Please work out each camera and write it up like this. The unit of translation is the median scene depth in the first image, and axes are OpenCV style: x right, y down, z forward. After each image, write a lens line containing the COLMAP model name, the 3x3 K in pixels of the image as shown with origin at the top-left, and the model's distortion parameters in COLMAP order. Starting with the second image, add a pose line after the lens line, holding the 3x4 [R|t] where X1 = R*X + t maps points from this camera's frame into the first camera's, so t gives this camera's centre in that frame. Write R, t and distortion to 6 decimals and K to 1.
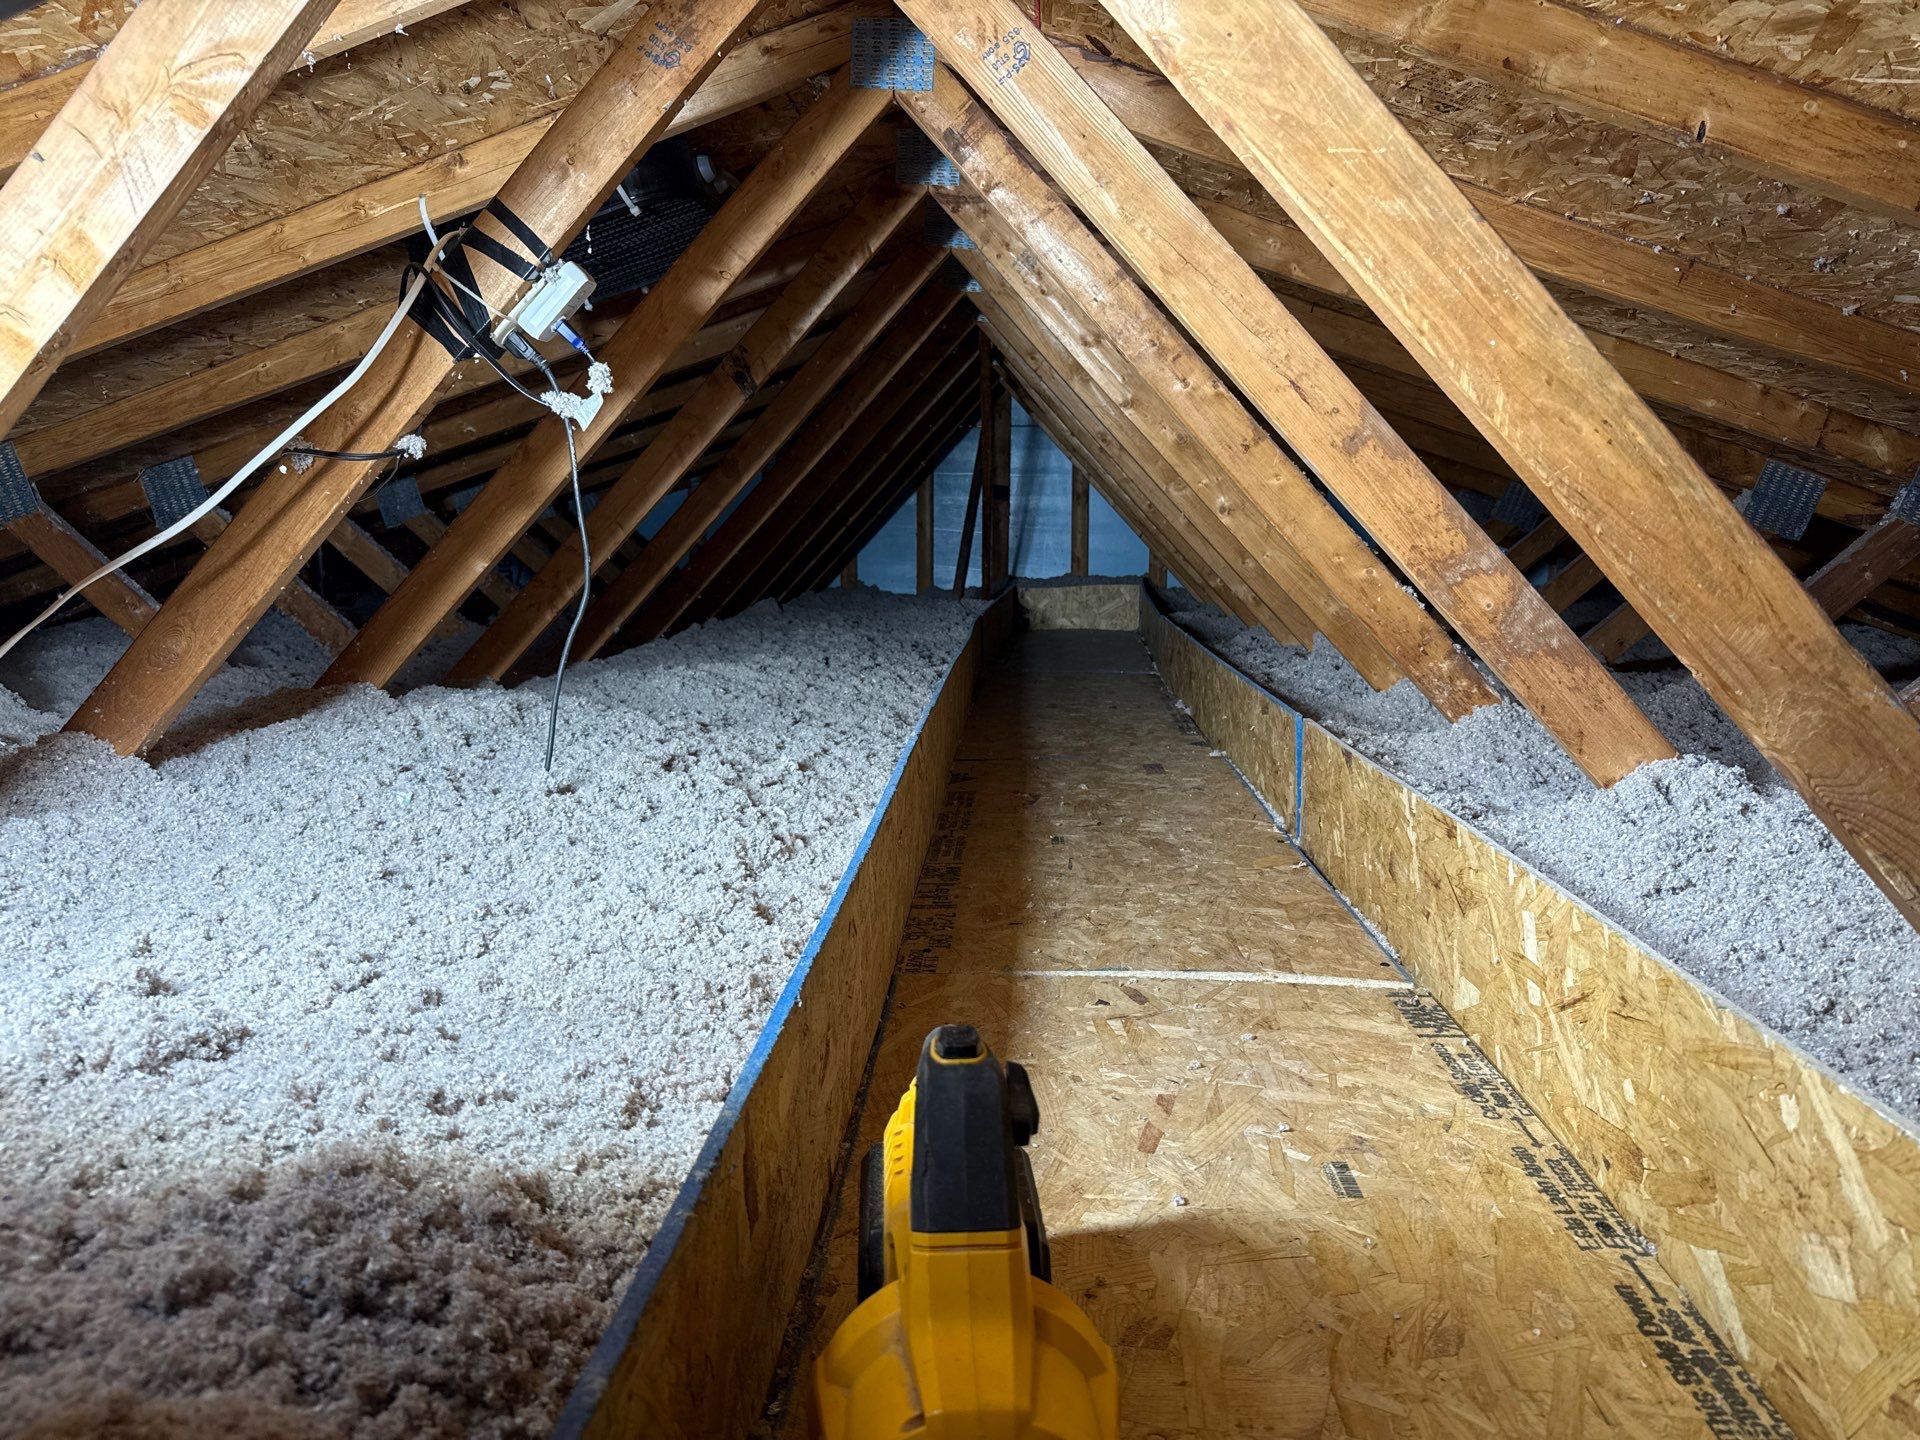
lens RADIAL K [[1287.3, 0, 960.0], [0, 1287.3, 720.0], [0, 0, 1]] dist [0.051238, -0.059685]
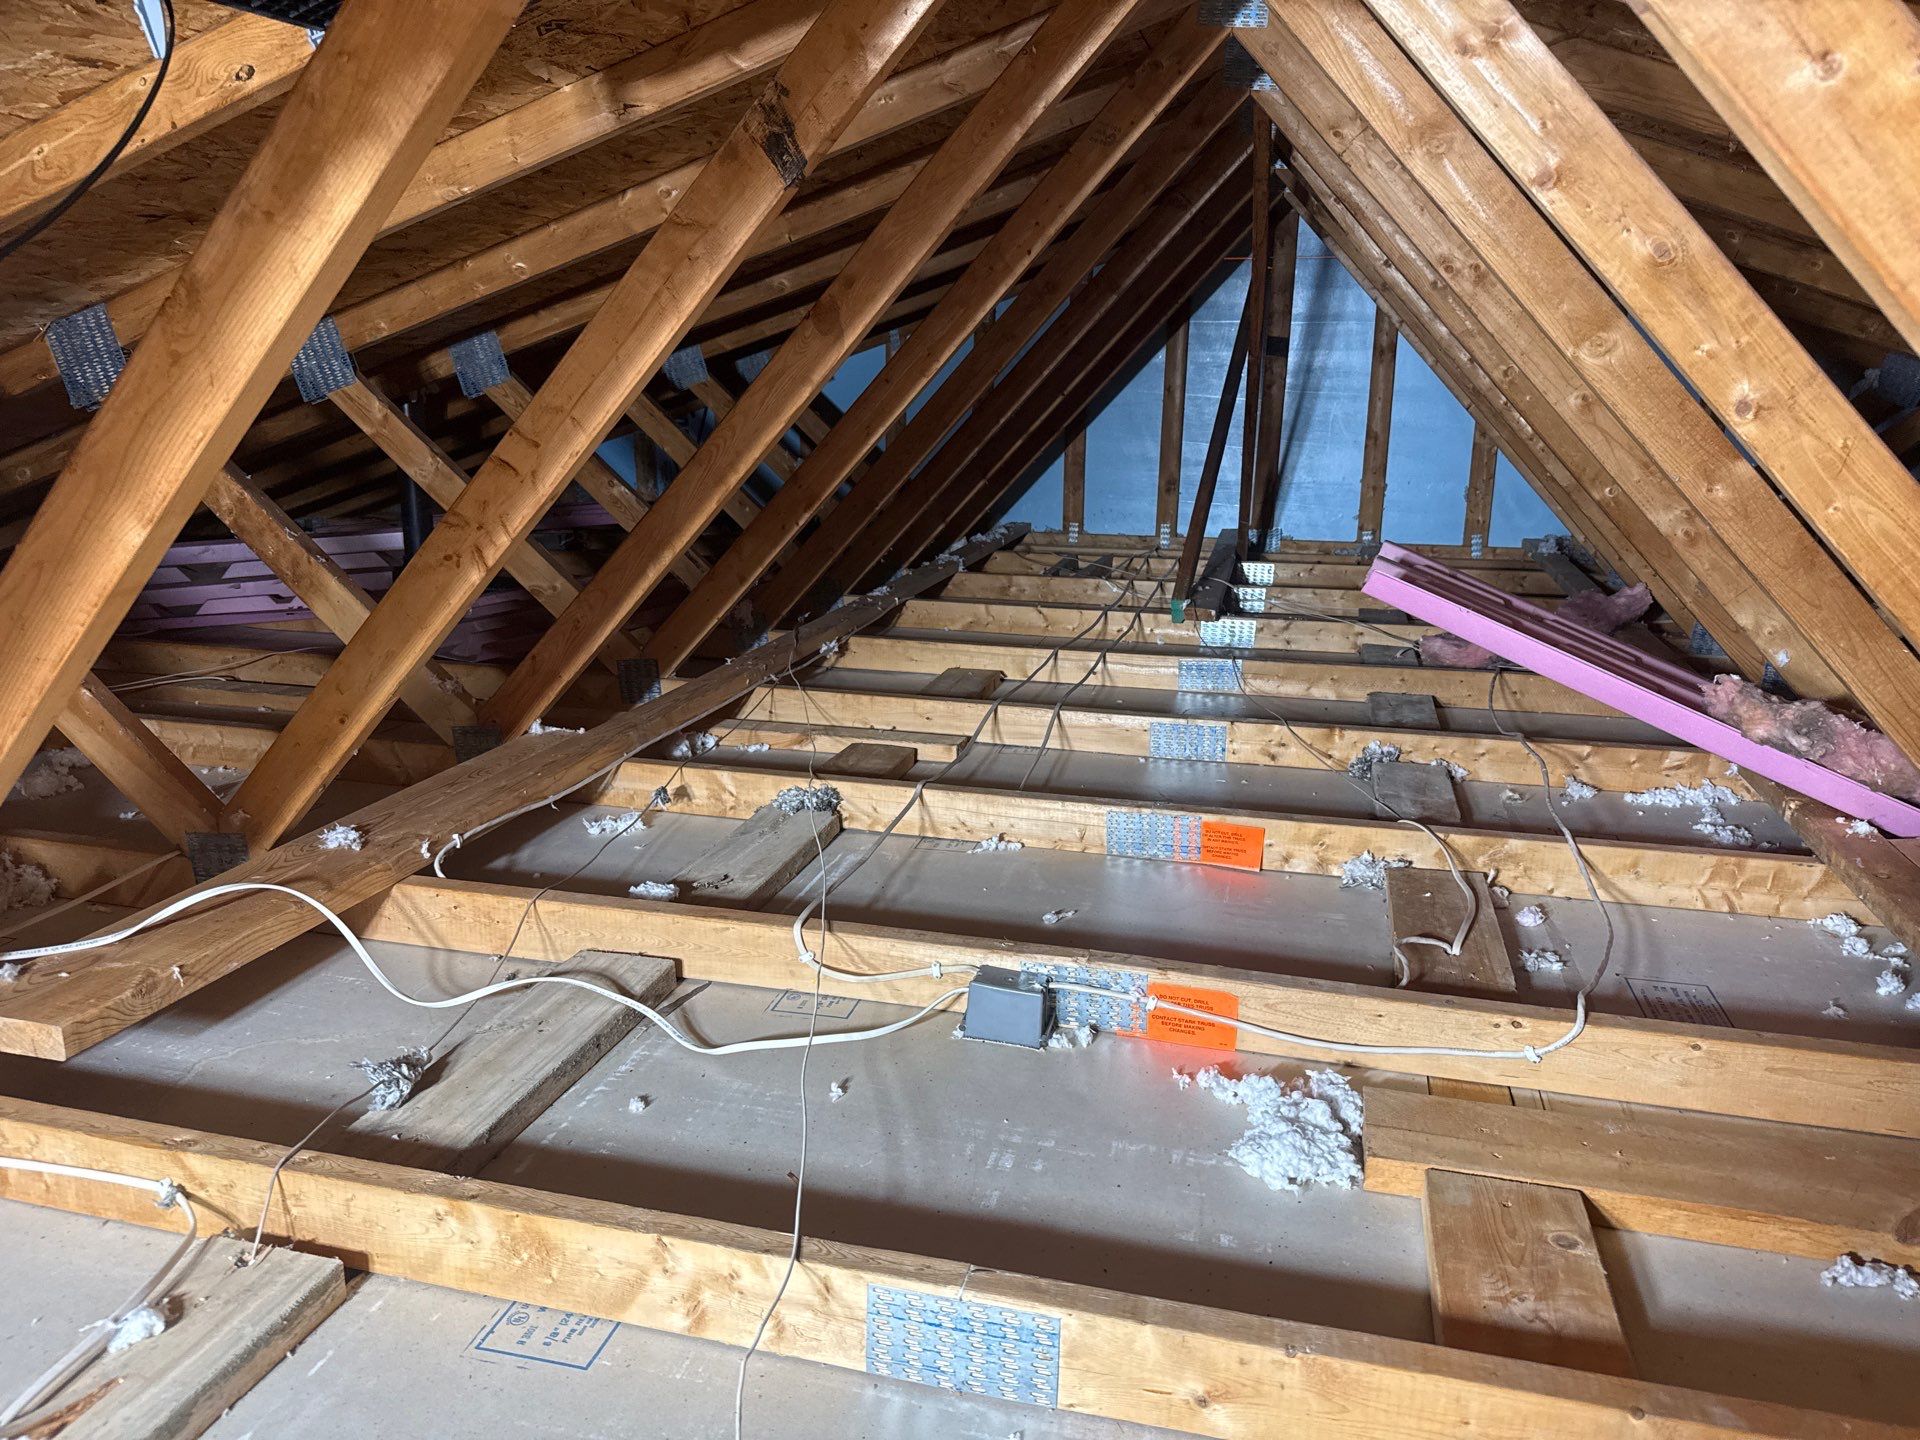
lens RADIAL K [[1287.3, 0, 960.0], [0, 1287.3, 720.0], [0, 0, 1]] dist [0.051238, -0.059685]
pose [[0.979611, 0.058059, -0.192331, 0.008756], [-0.036300, 0.992727, 0.114786, -0.038242], [0.197596, -0.105464, 0.974594, 0.191508]]
